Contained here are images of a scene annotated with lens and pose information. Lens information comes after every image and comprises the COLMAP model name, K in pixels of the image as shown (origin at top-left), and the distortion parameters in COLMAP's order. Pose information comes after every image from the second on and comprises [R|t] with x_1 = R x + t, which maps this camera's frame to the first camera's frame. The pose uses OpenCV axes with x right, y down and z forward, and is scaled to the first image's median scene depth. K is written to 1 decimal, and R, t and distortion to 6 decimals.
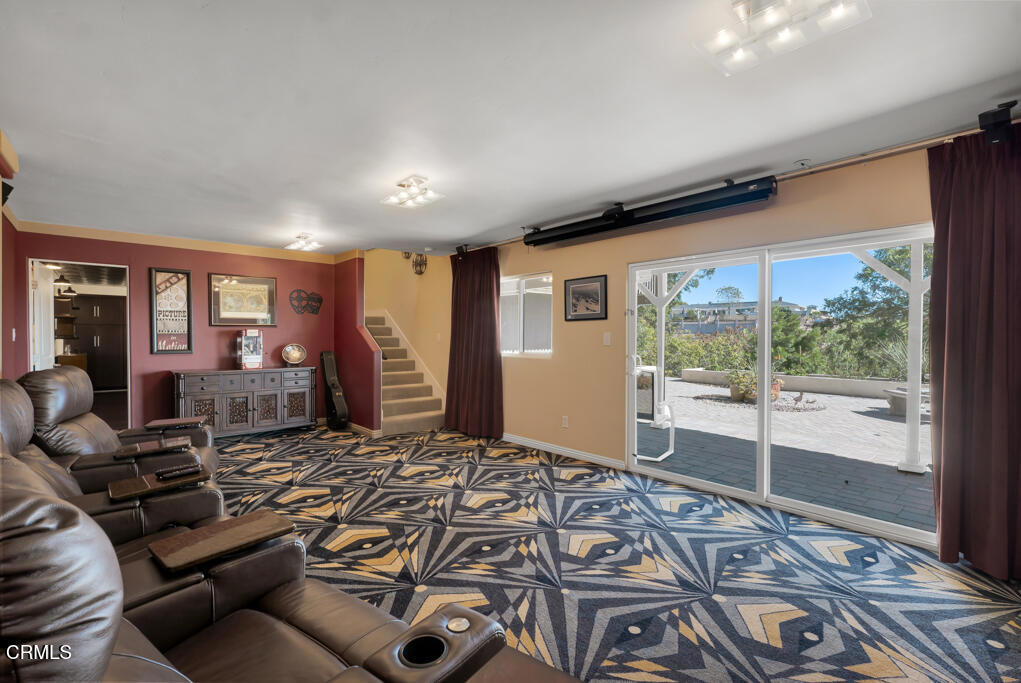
lens RADIAL K [[479.7, 0, 509.0], [0, 479.7, 375.5], [0, 0, 1]] dist [-0.018785, 0.000612]
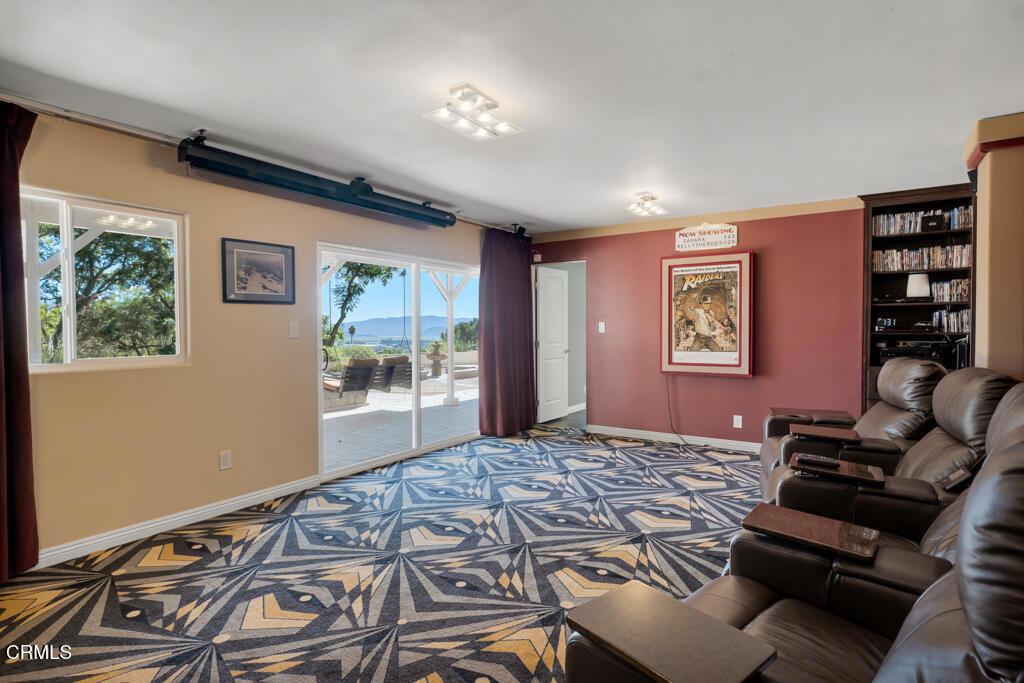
lens RADIAL K [[588.9, 0, 512.0], [0, 588.9, 341.5], [0, 0, 1]] dist [0.000703, -0.002597]
pose [[-0.316982, -0.031178, 0.947919, -0.827269], [0.077047, 0.995310, 0.058501, -0.084484], [-0.945297, 0.091578, -0.313093, 0.972076]]
